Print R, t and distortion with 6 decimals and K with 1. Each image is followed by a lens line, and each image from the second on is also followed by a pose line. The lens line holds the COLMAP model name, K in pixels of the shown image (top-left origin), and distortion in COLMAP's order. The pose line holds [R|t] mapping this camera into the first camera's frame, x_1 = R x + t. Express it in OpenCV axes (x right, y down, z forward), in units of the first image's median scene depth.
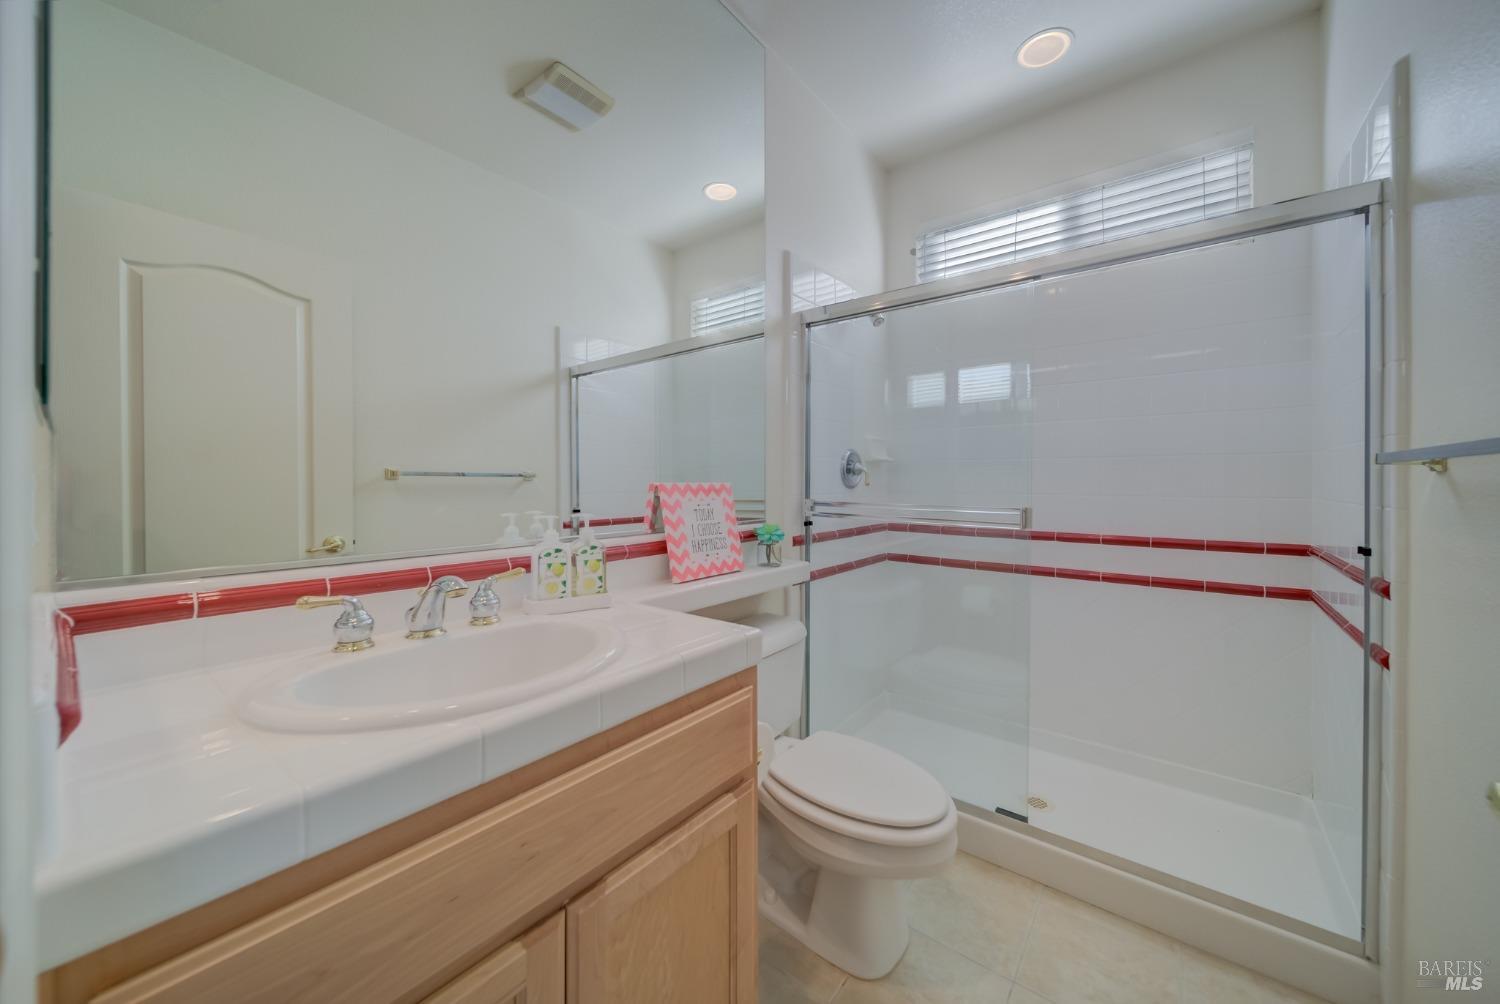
lens RADIAL K [[540.0, 0, 755.1], [0, 540.0, 486.5], [0, 0, 1]] dist [0.005539, -0.000785]
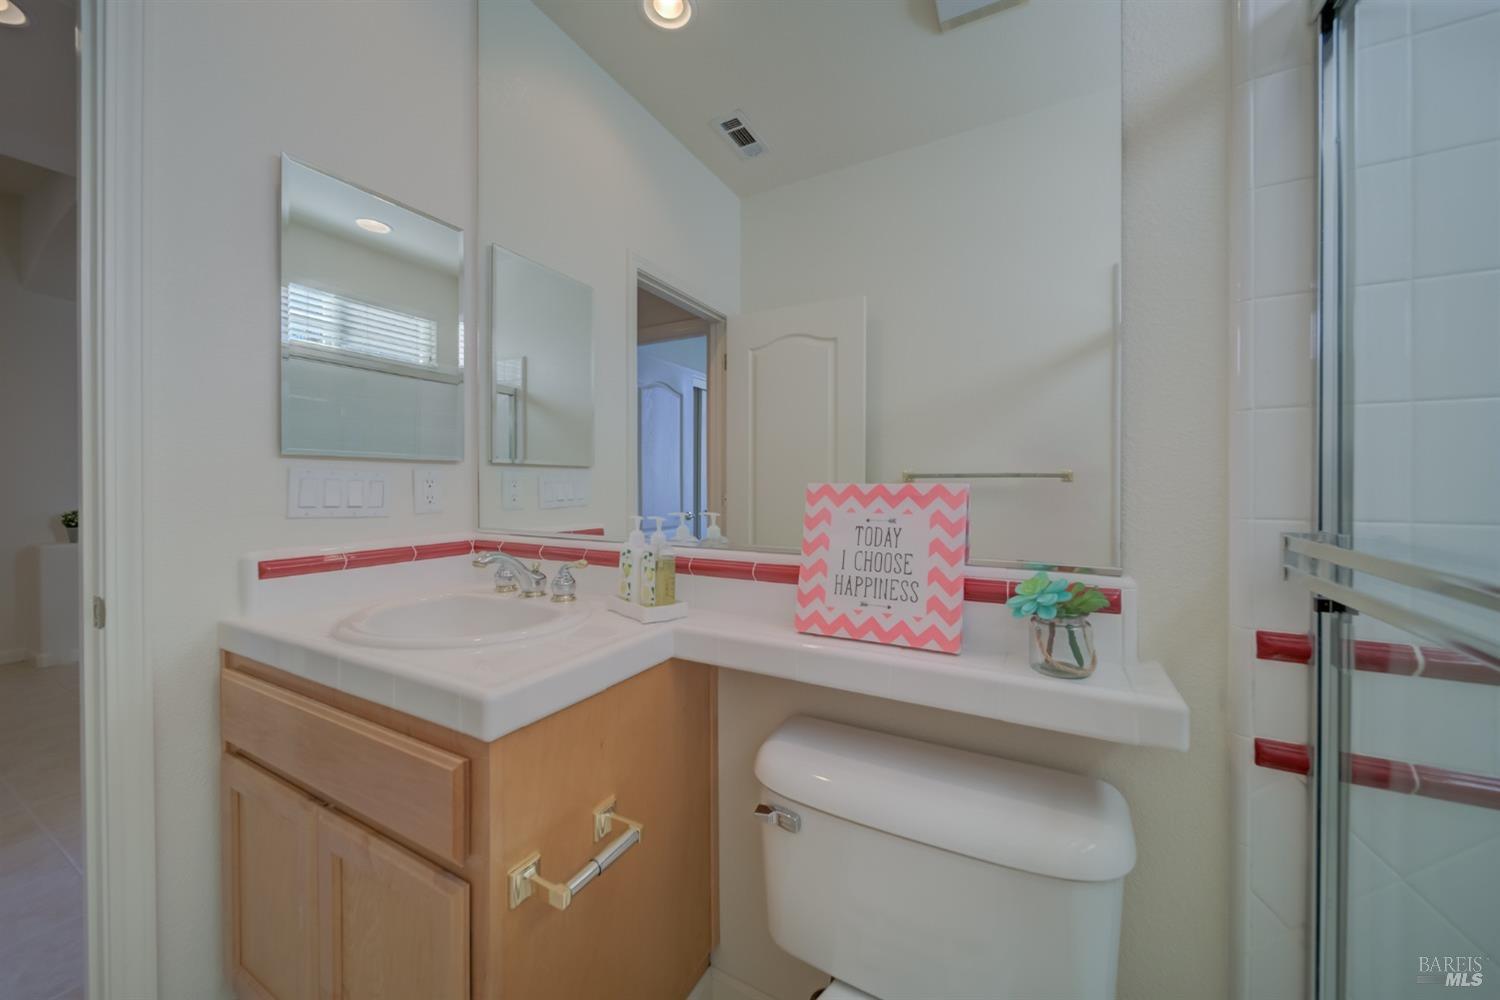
lens RADIAL K [[540.0, 0, 747.8], [0, 540.0, 487.3], [0, 0, 1]] dist [0.005539, -0.000785]
pose [[0.159008, 0.003452, -0.987271, 0.468159], [-0.006982, 0.999973, 0.002372, -0.003020], [0.987253, 0.006516, 0.159028, 0.753458]]
